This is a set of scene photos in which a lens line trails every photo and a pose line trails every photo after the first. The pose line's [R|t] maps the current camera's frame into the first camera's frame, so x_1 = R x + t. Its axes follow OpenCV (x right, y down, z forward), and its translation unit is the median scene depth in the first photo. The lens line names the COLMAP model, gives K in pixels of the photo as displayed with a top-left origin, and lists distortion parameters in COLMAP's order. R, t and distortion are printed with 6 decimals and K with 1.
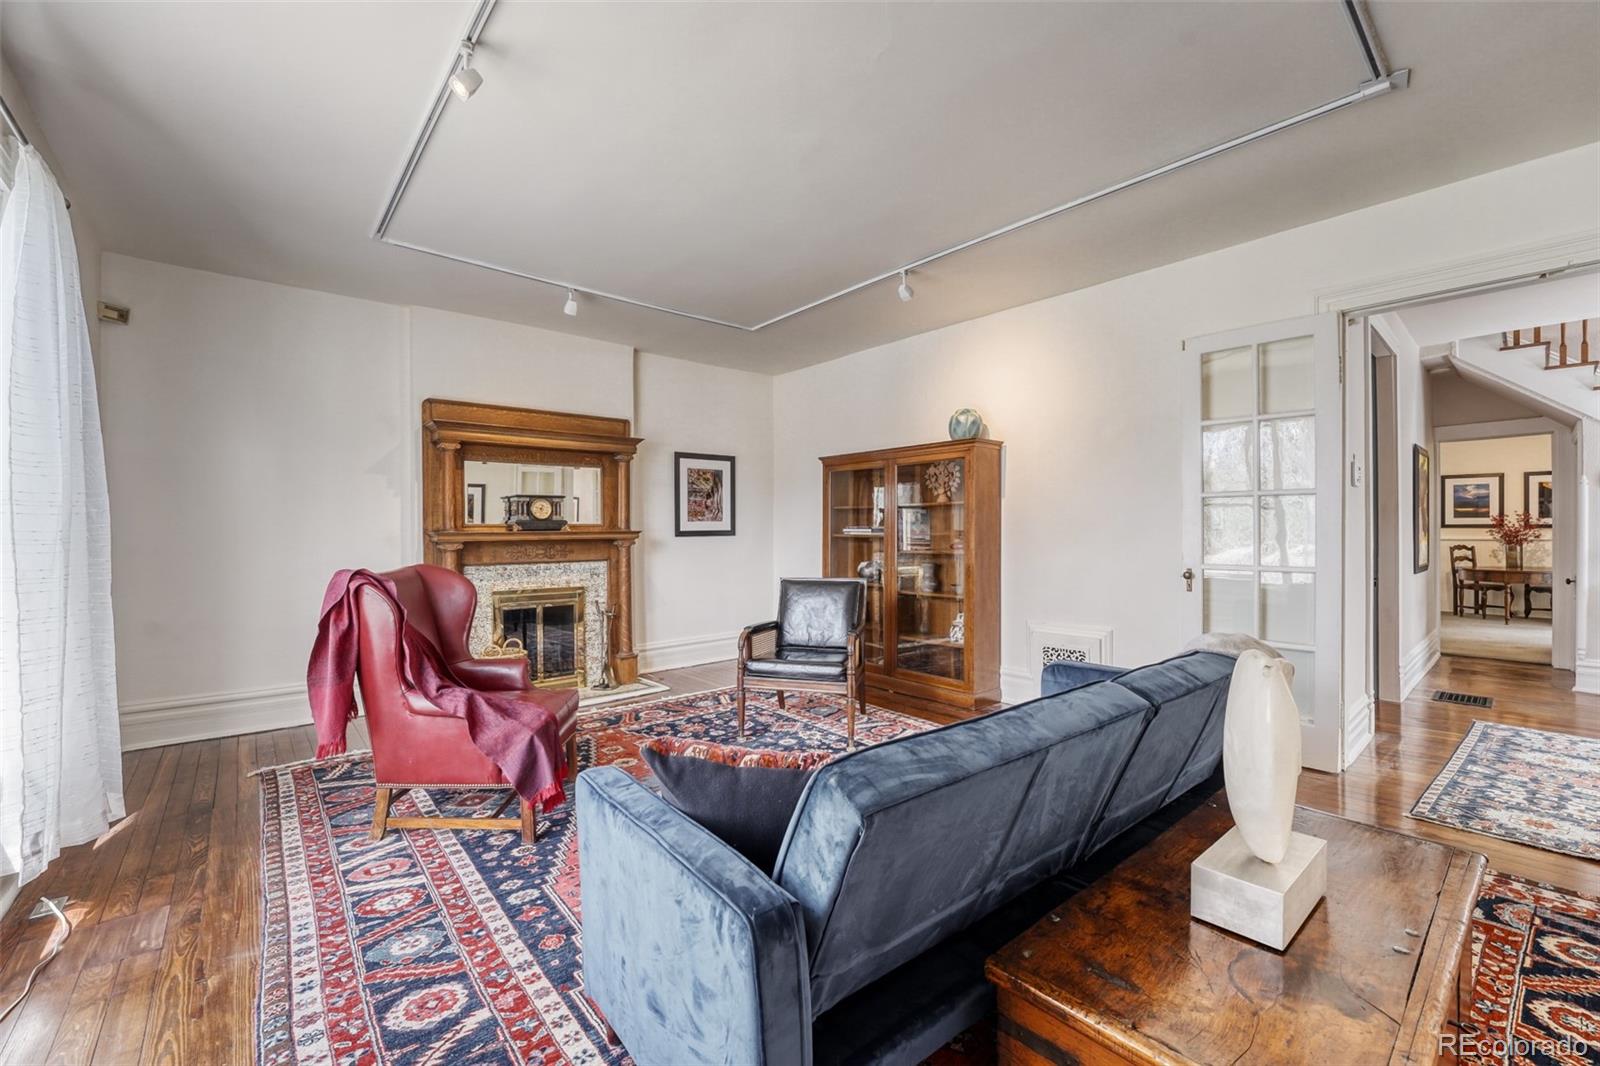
lens RADIAL K [[655.8, 0, 798.7], [0, 655.8, 536.5], [0, 0, 1]] dist [-0.017405, 0.000423]
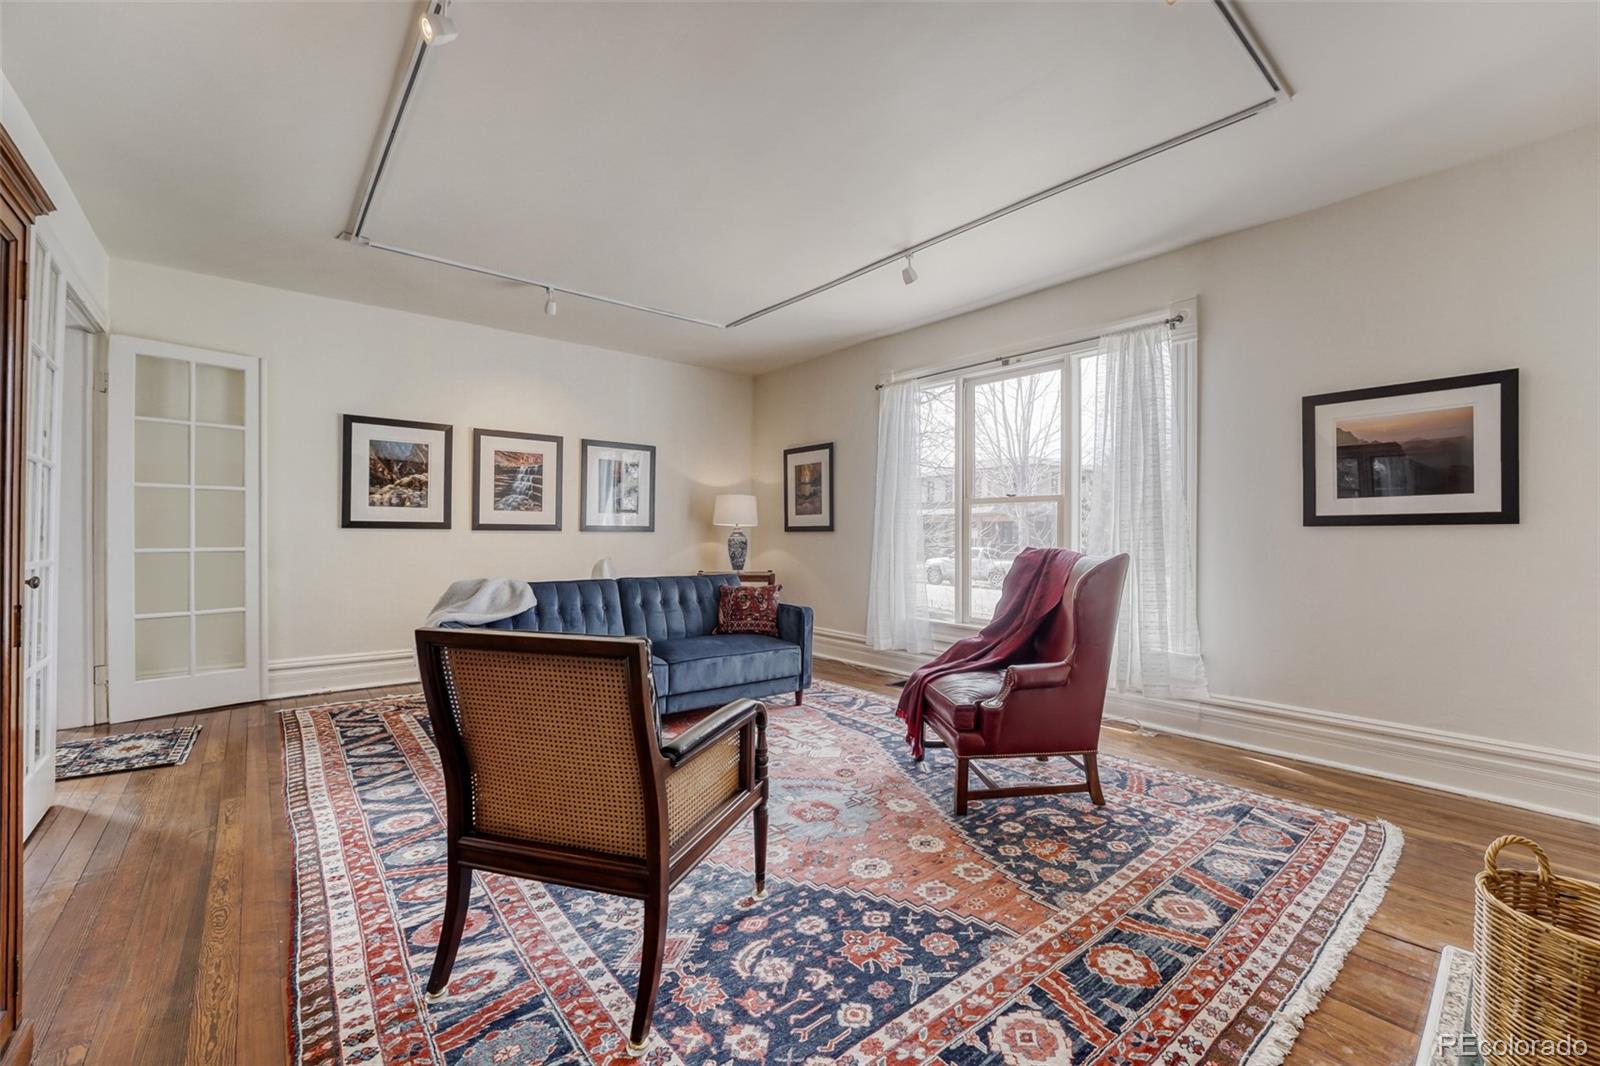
lens RADIAL K [[655.8, 0, 801.8], [0, 655.8, 533.1], [0, 0, 1]] dist [-0.017405, 0.000423]
pose [[-0.999976, 0.001199, 0.006893, -0.117952], [0.001181, 0.999996, -0.002657, 0.013842], [-0.006896, -0.002649, -0.999973, 1.443216]]
